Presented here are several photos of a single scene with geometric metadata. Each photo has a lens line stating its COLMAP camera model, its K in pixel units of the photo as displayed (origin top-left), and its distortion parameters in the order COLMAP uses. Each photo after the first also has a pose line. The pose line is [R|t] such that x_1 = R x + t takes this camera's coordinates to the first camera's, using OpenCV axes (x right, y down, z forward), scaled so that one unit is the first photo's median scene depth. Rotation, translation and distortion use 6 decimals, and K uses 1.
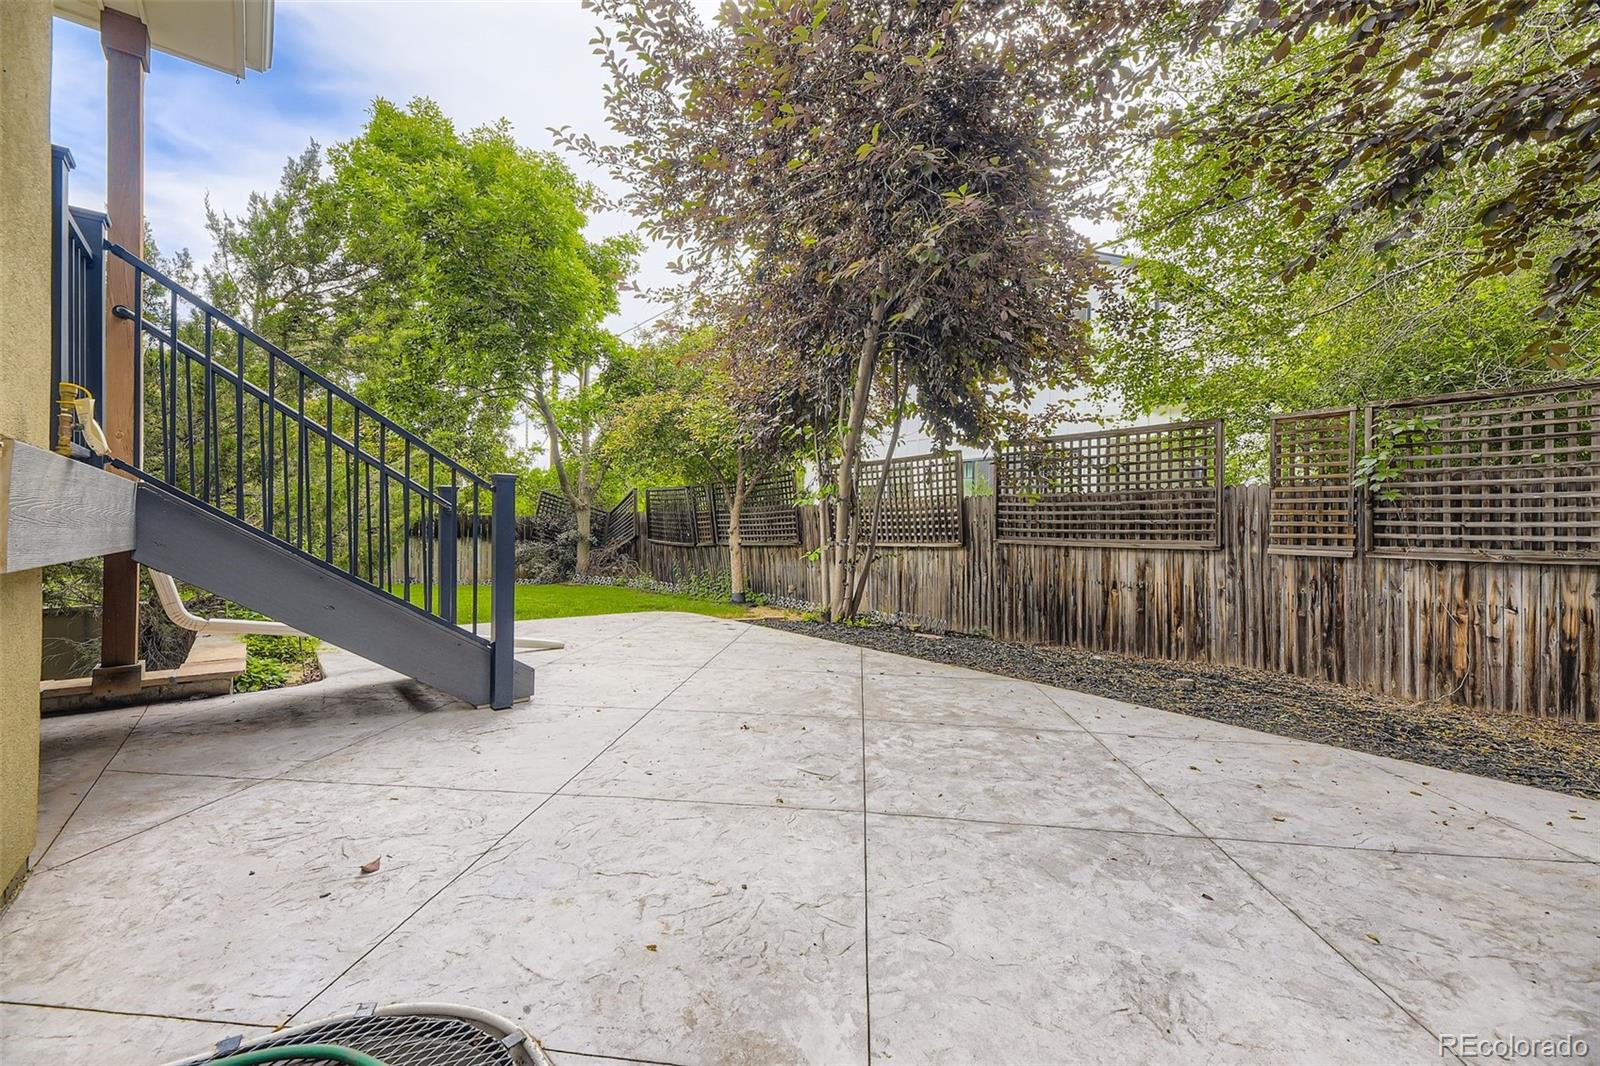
lens RADIAL K [[717.4, 0, 806.7], [0, 717.4, 516.3], [0, 0, 1]] dist [-0.021538, 0.011192]
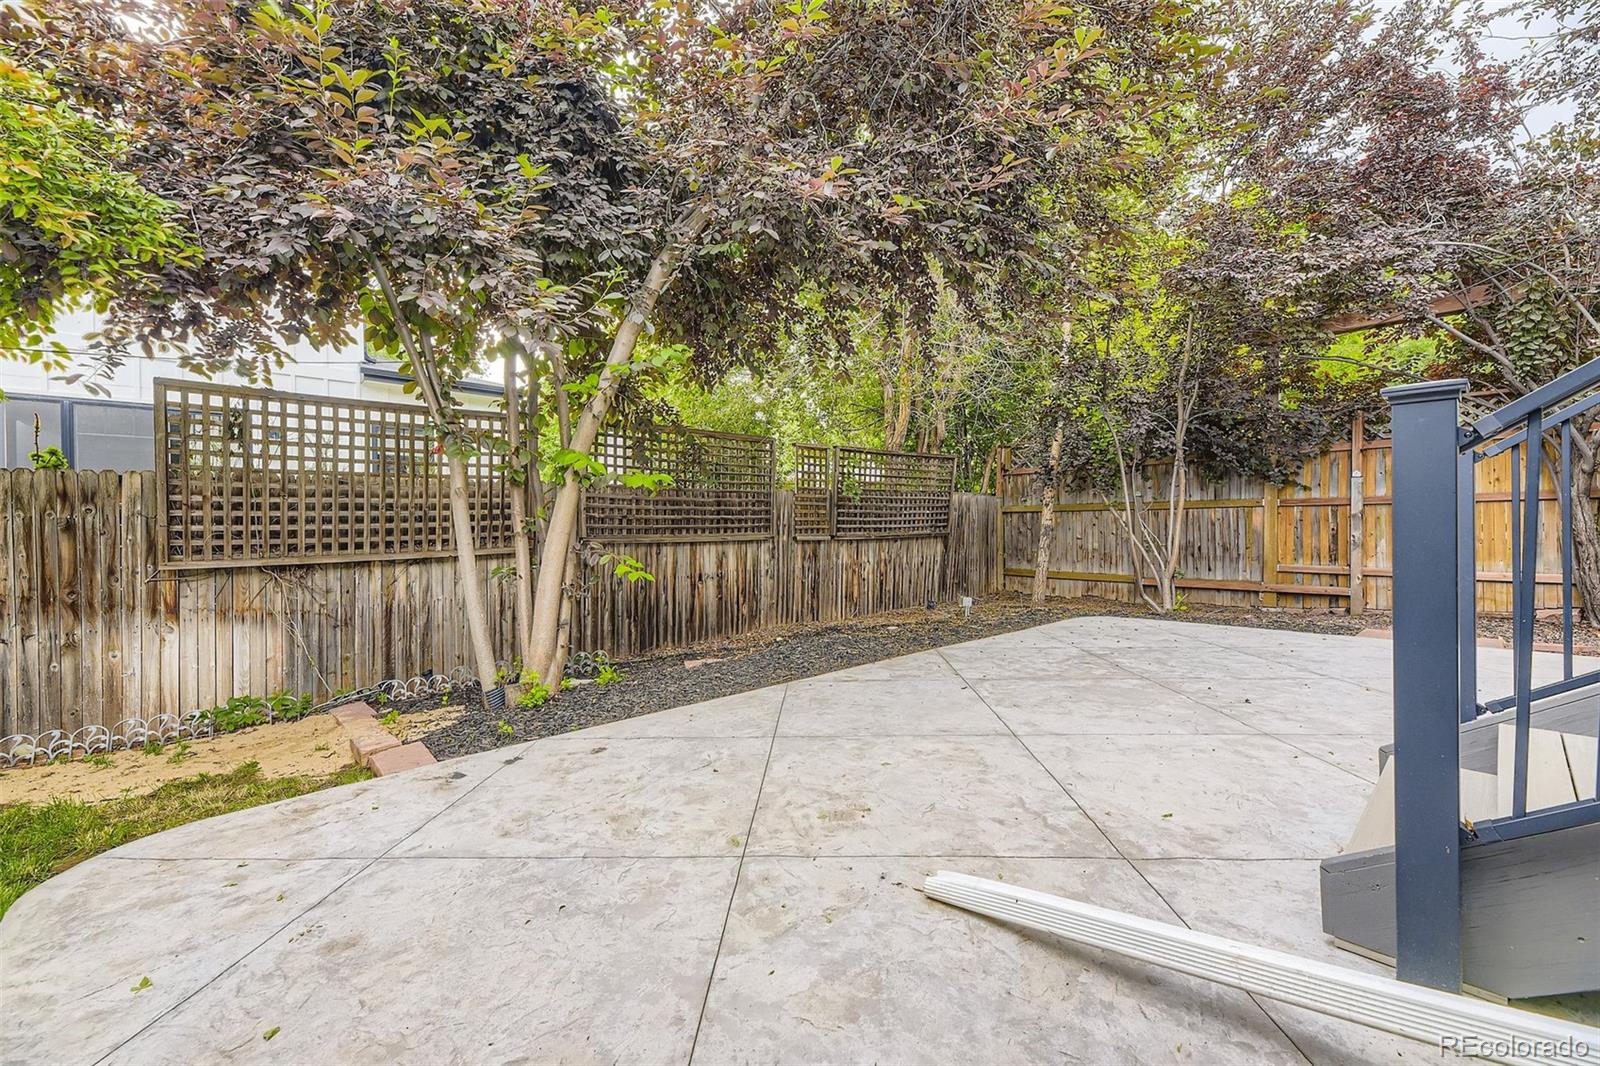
lens RADIAL K [[717.4, 0, 806.7], [0, 717.4, 516.3], [0, 0, 1]] dist [-0.021538, 0.011192]
pose [[-0.152306, 0.007701, 0.988303, -0.638465], [-0.005506, 0.999948, -0.008641, 0.014654], [-0.988318, -0.006757, -0.152256, 1.007664]]
